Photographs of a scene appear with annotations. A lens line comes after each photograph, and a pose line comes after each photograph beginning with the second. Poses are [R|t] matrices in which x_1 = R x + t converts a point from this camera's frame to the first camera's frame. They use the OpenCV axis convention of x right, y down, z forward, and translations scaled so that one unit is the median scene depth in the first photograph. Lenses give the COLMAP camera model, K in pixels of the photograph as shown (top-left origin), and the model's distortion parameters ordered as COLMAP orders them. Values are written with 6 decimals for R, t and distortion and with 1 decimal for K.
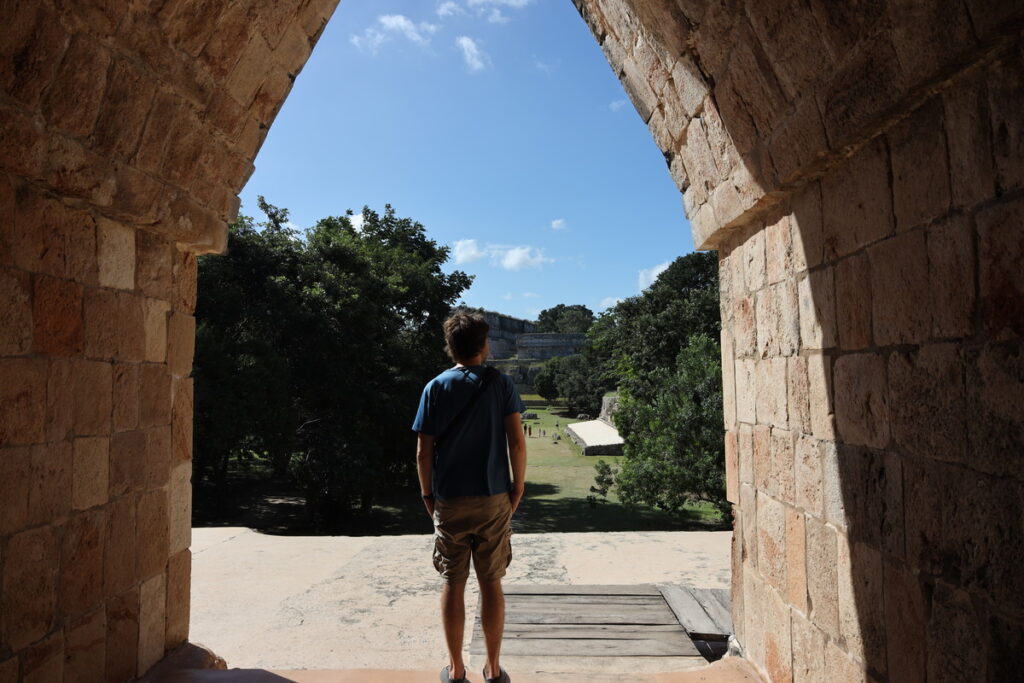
lens RADIAL K [[711.7, 0, 512.0], [0, 711.7, 341.5], [0, 0, 1]] dist [-0.034765, -0.001500]
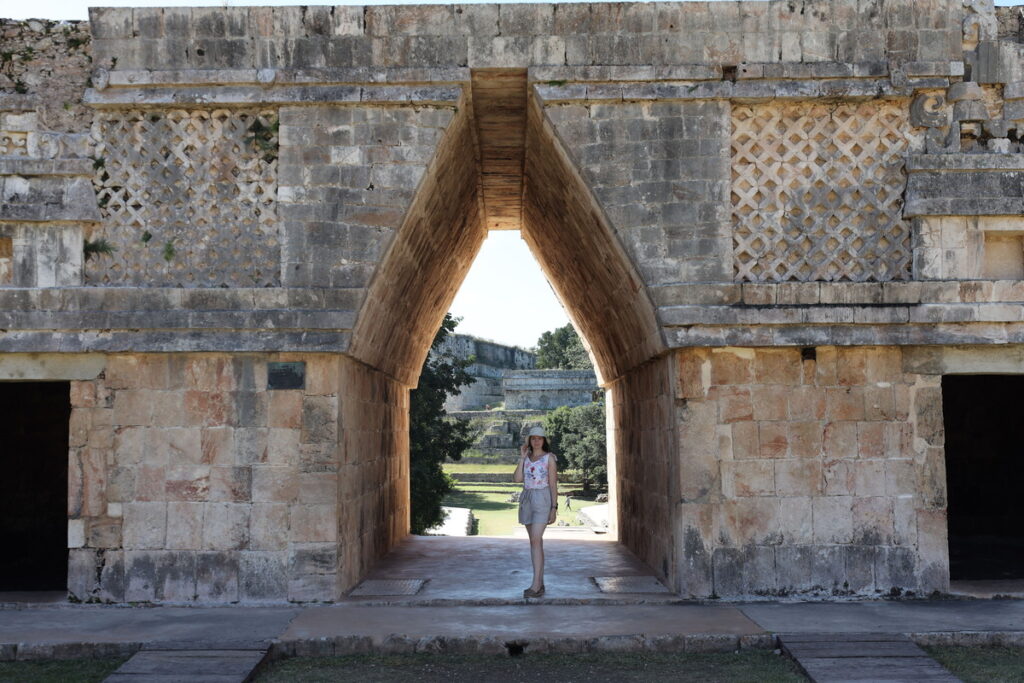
lens RADIAL K [[1205.4, 0, 512.0], [0, 1205.4, 341.5], [0, 0, 1]] dist [0.001617, -0.000922]
pose [[0.999869, 0.001639, 0.016106, -0.003729], [-0.001141, 0.999522, -0.030885, -0.003911], [-0.016149, 0.030863, 0.999393, -0.104967]]
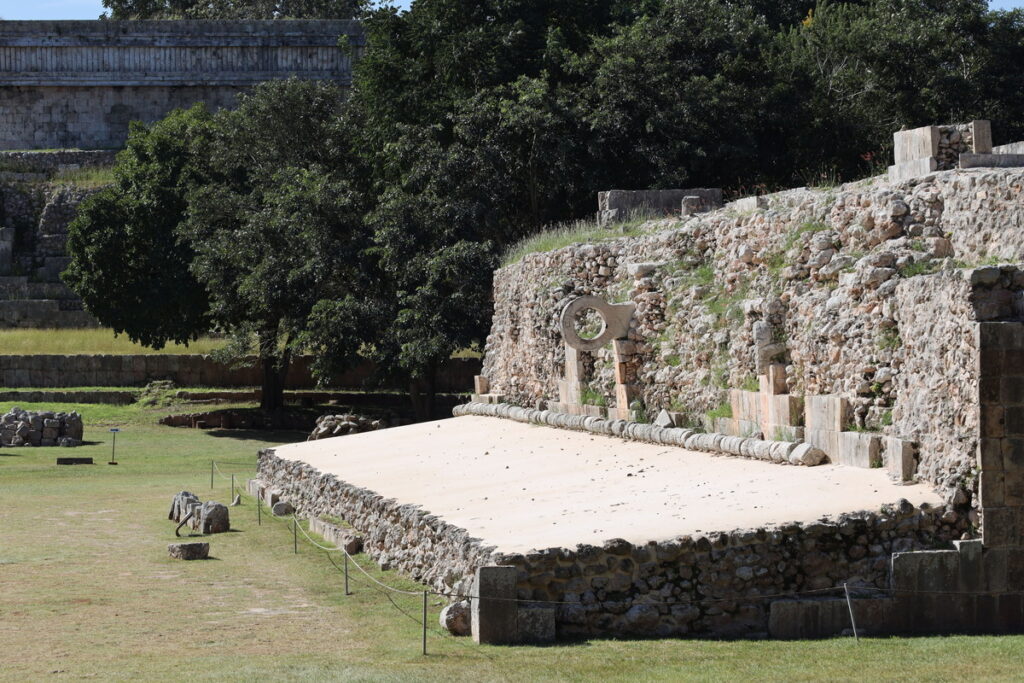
lens RADIAL K [[2732.2, 0, 512.0], [0, 2732.2, 341.5], [0, 0, 1]] dist [0.030336, -0.020065]
pose [[0.983804, 0.000520, 0.179248, 0.017144], [-0.008790, 0.998933, 0.045341, 0.047454], [-0.179033, -0.046183, 0.982759, 0.294096]]
